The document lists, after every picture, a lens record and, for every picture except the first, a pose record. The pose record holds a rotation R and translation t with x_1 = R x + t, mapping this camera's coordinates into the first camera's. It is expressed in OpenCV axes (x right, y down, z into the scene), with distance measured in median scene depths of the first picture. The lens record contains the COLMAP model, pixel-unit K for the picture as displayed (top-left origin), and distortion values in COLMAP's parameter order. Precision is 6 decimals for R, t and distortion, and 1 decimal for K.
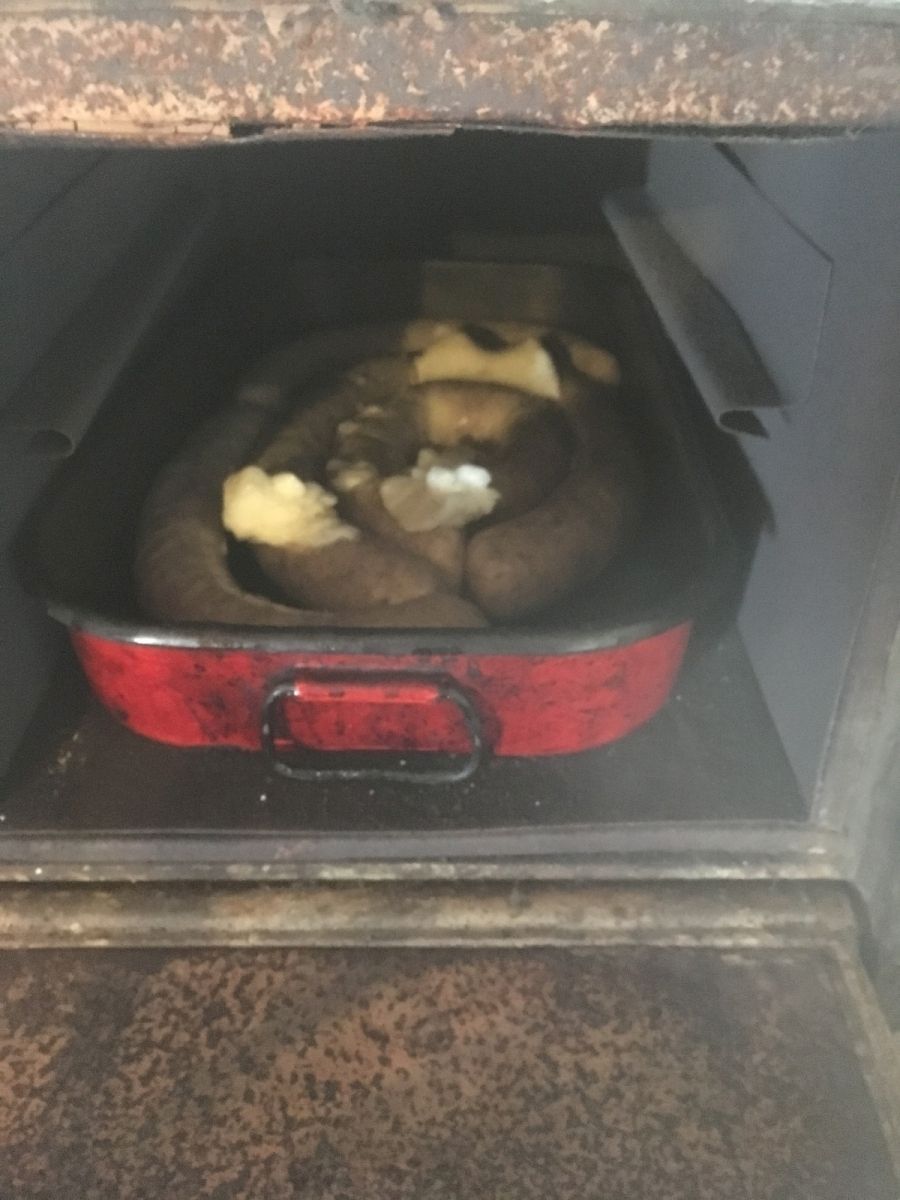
lens RADIAL K [[1019.1, 0, 450.0], [0, 1019.1, 600.0], [0, 0, 1]] dist [0.084390, -0.118544]
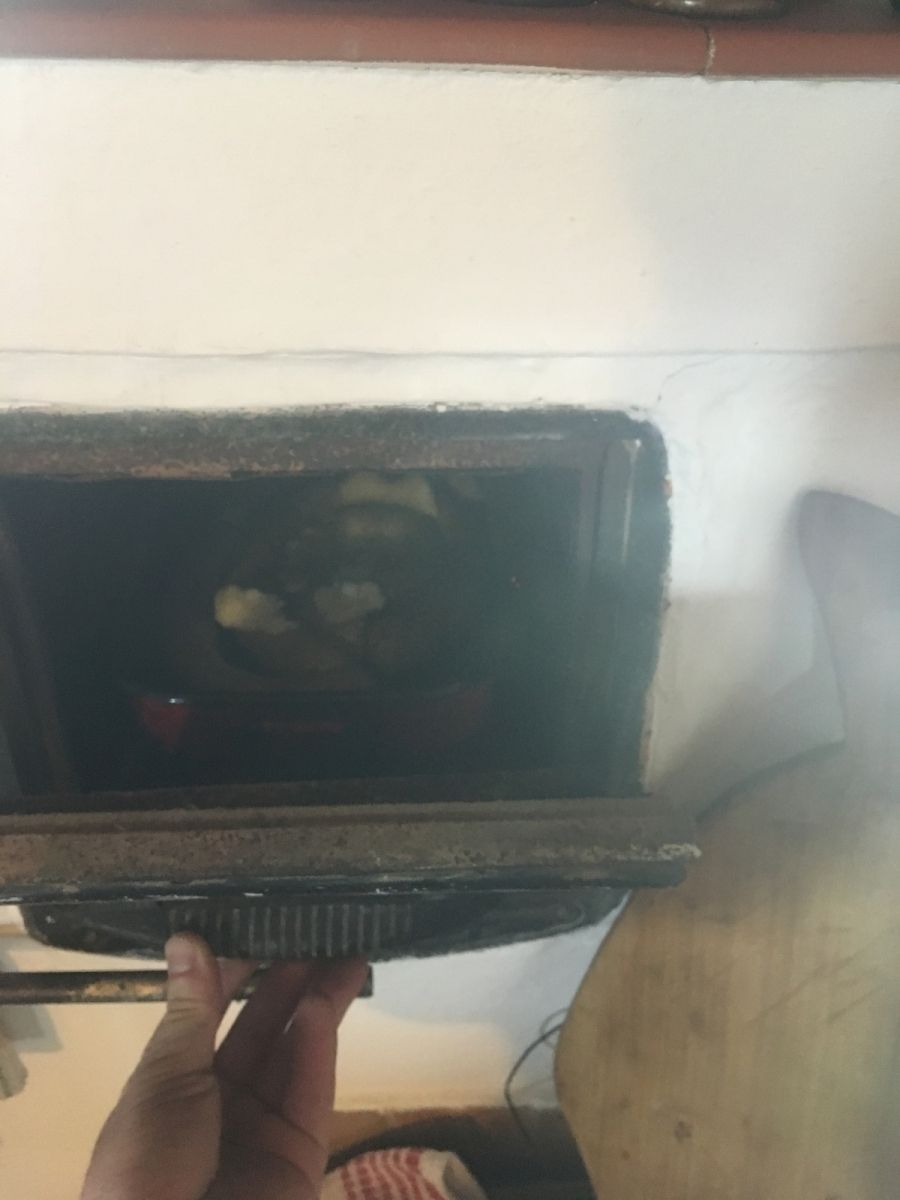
lens RADIAL K [[1019.1, 0, 450.0], [0, 1019.1, 600.0], [0, 0, 1]] dist [0.084390, -0.118544]
pose [[0.998676, -0.022322, 0.046345, 0.142058], [0.022486, 0.999743, -0.003025, -0.177119], [-0.046266, 0.004063, 0.998921, -1.185124]]
